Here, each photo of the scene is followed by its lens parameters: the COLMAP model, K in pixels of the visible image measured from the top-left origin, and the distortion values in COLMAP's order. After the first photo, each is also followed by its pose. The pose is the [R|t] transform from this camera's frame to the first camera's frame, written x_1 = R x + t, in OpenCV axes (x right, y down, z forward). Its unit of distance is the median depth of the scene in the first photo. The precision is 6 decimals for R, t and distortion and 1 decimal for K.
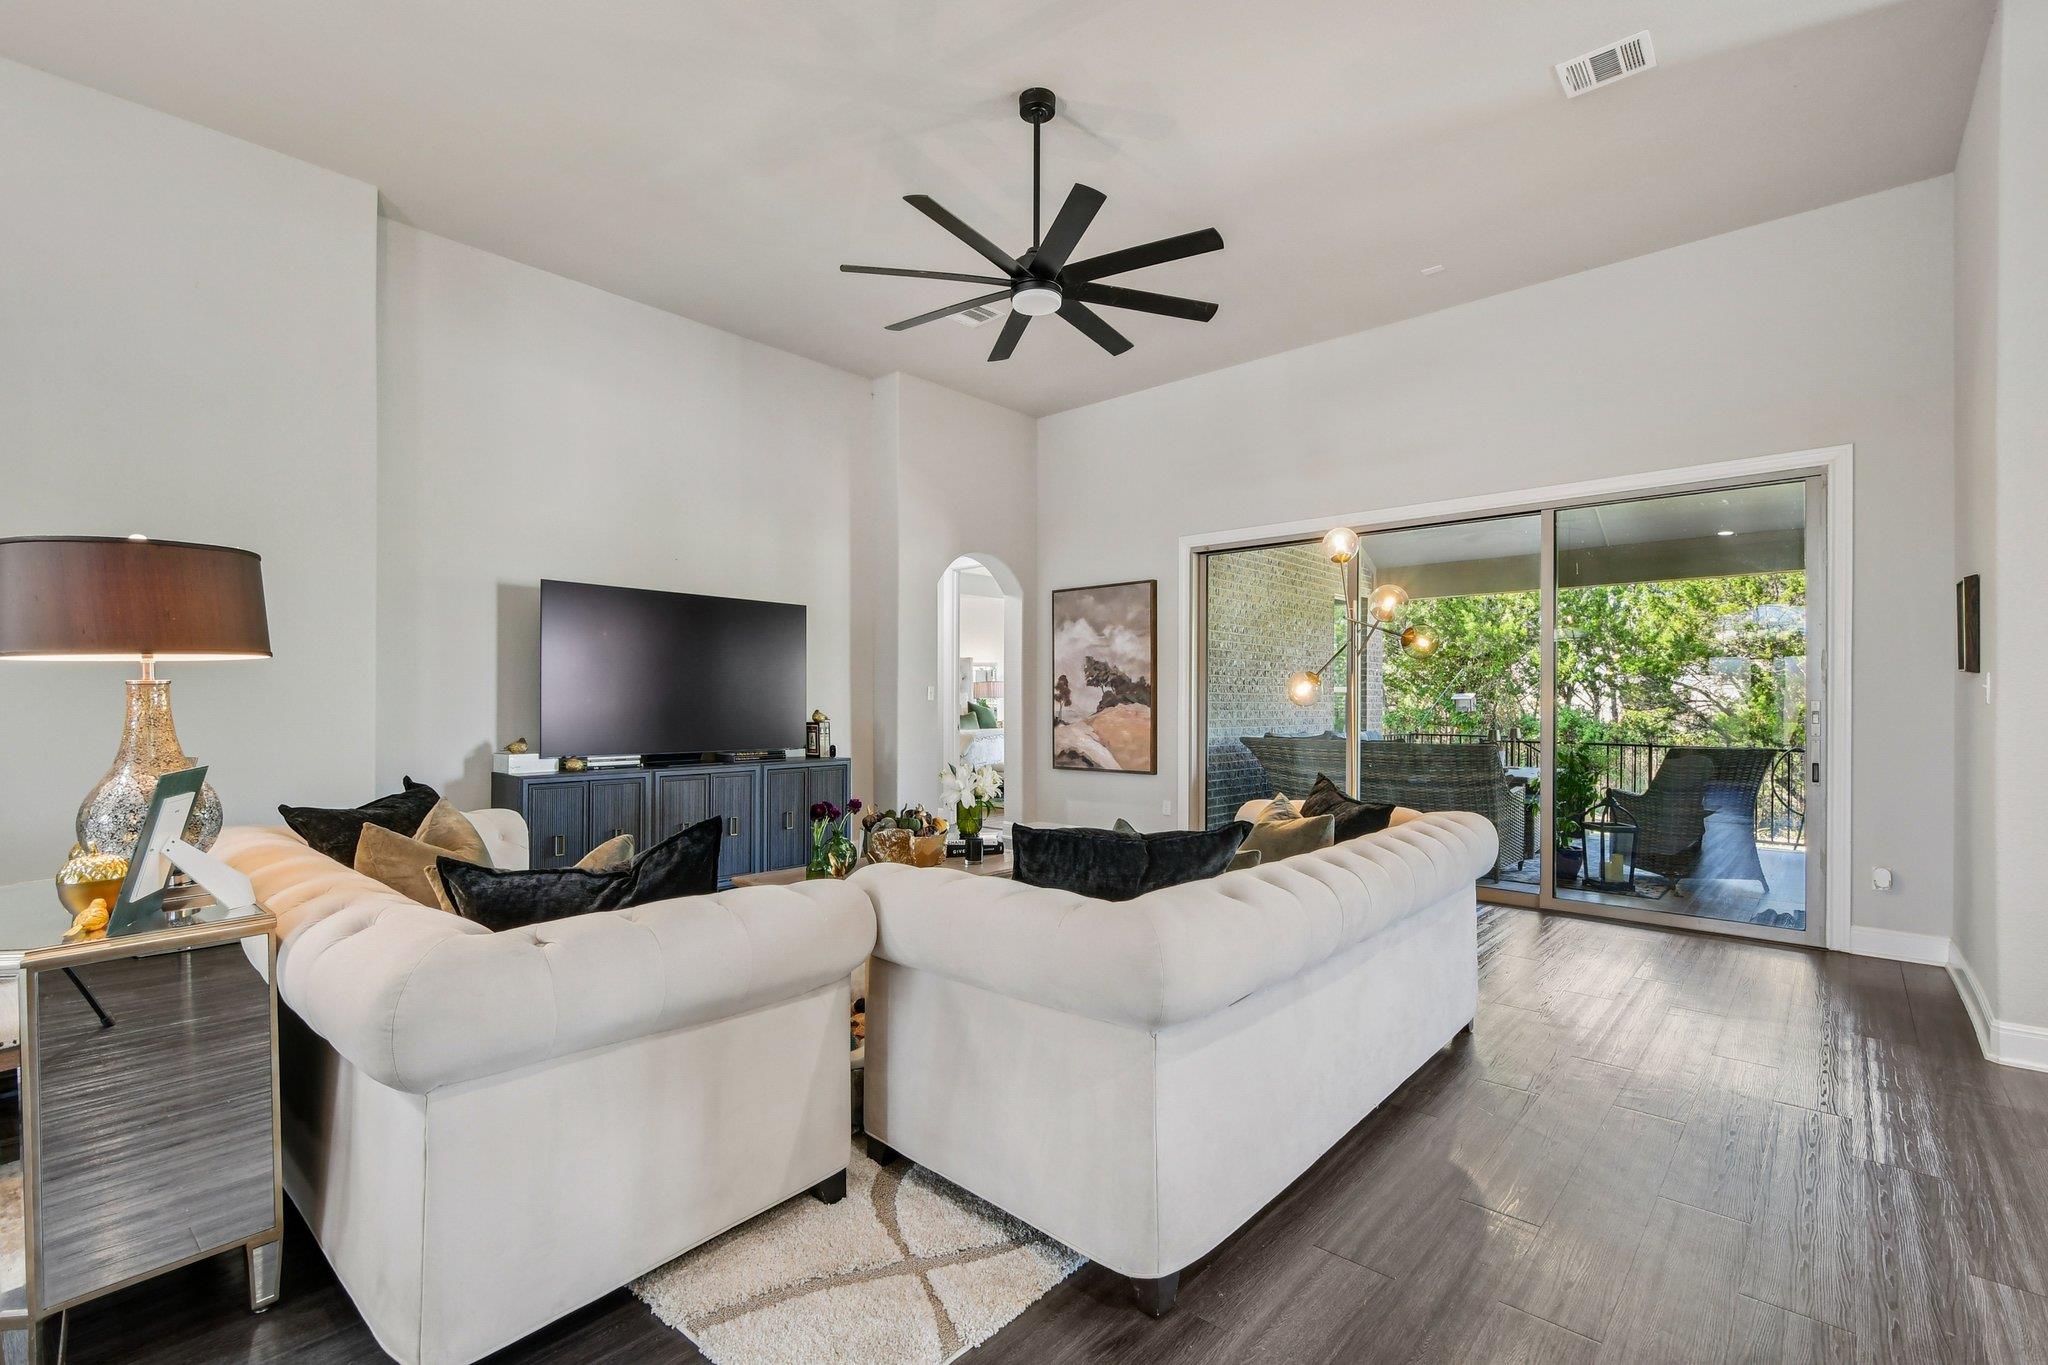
lens RADIAL K [[905.3, 0, 1019.6], [0, 905.3, 703.2], [0, 0, 1]] dist [-0.001203, -0.000202]
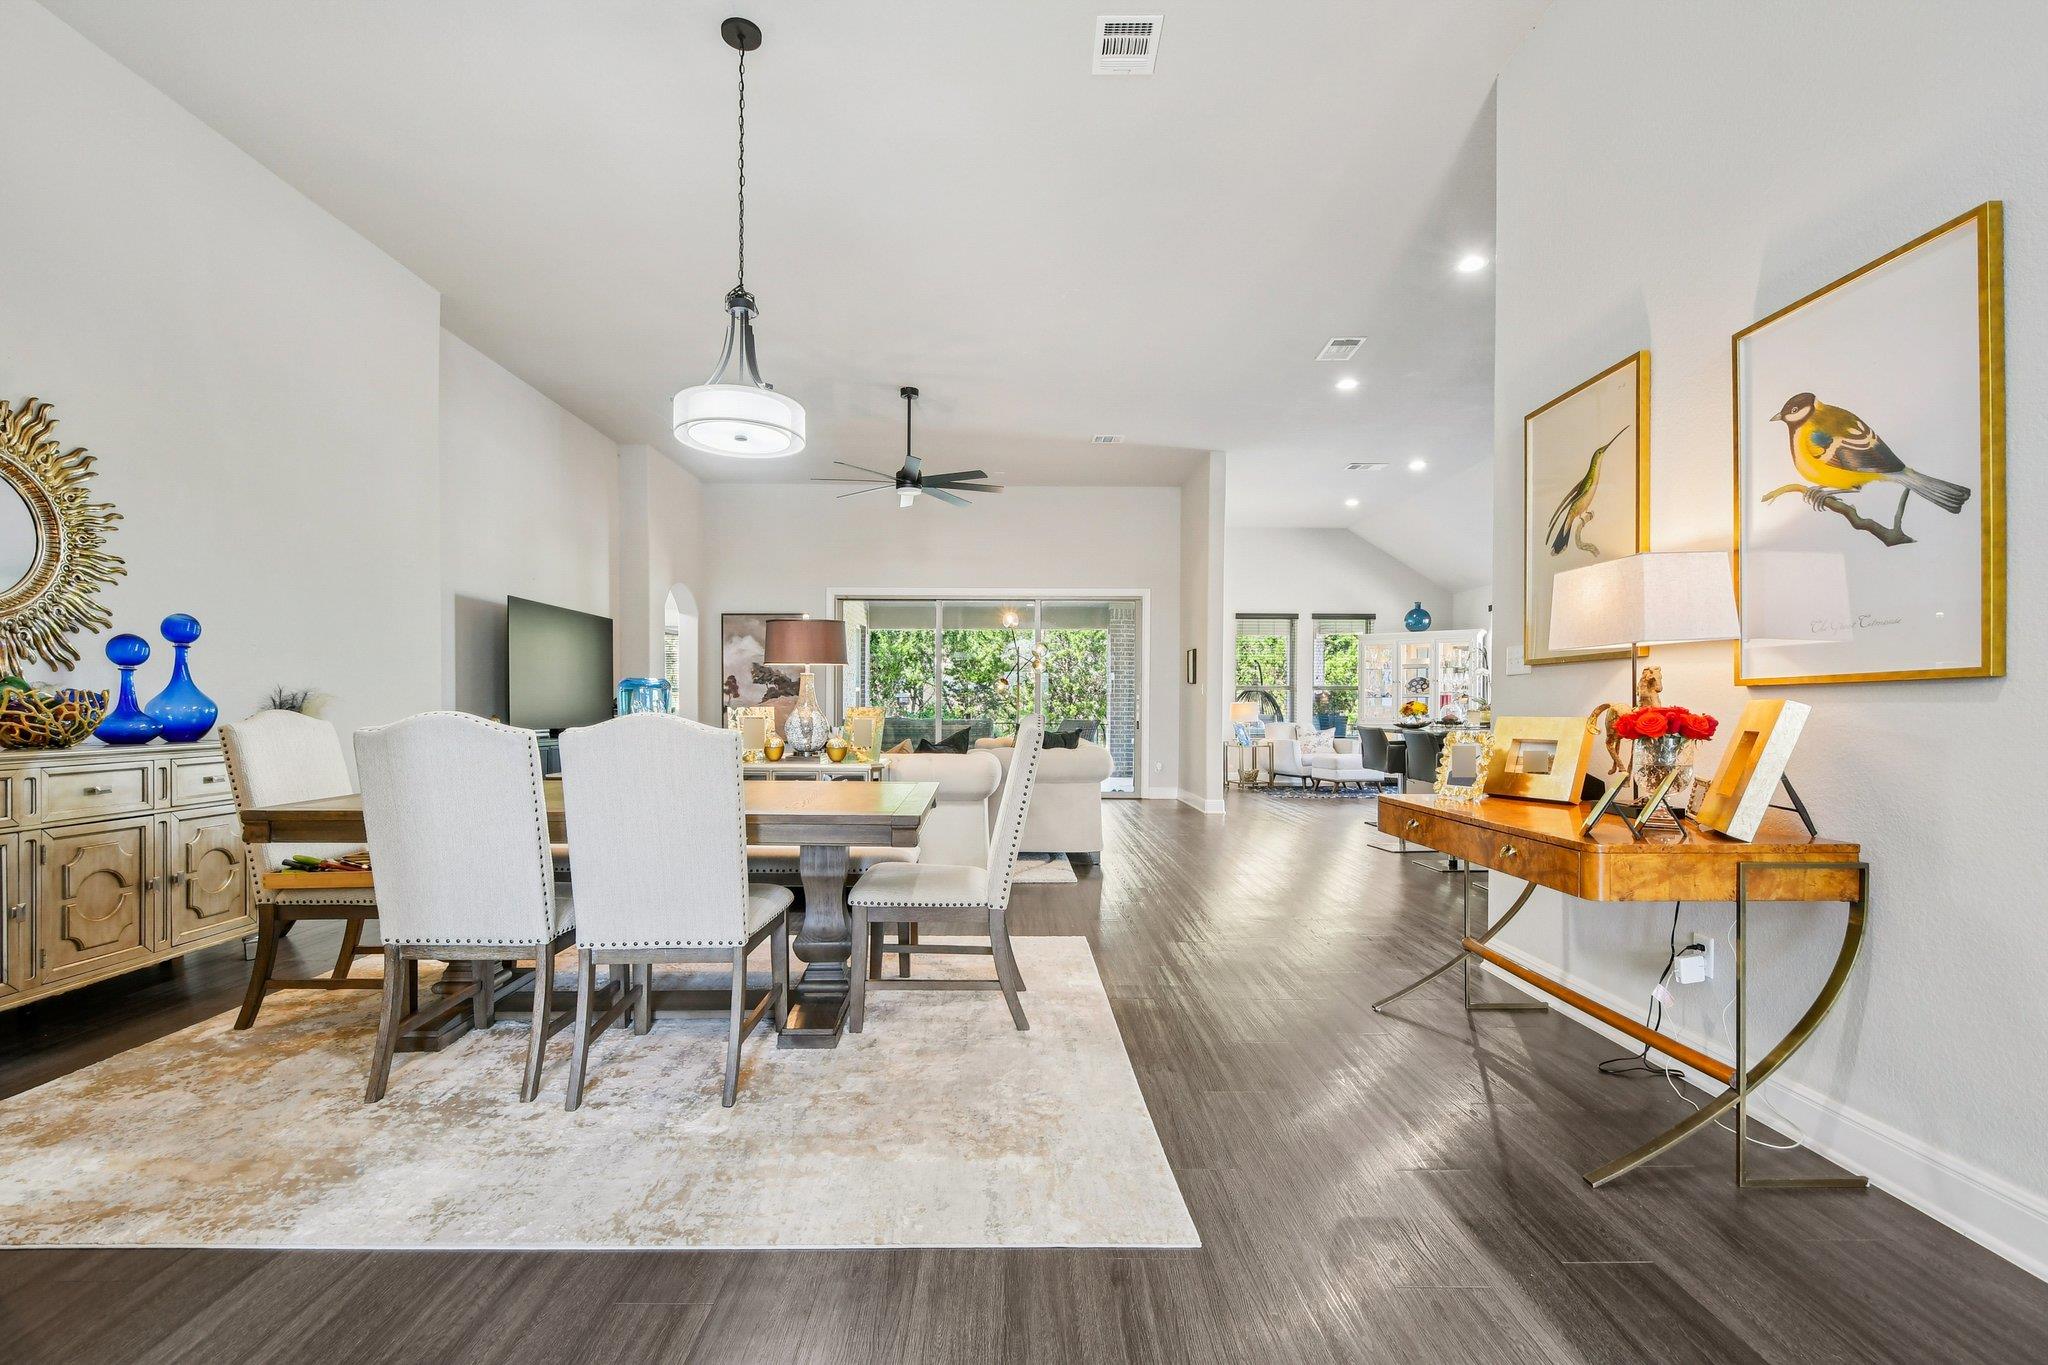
lens RADIAL K [[905.3, 0, 1019.6], [0, 905.3, 703.2], [0, 0, 1]] dist [-0.001203, -0.000202]
pose [[0.726206, 0.002072, 0.687474, -0.589793], [0.000756, 0.999992, -0.003813, 0.017039], [-0.687477, 0.003289, 0.726199, -0.307679]]
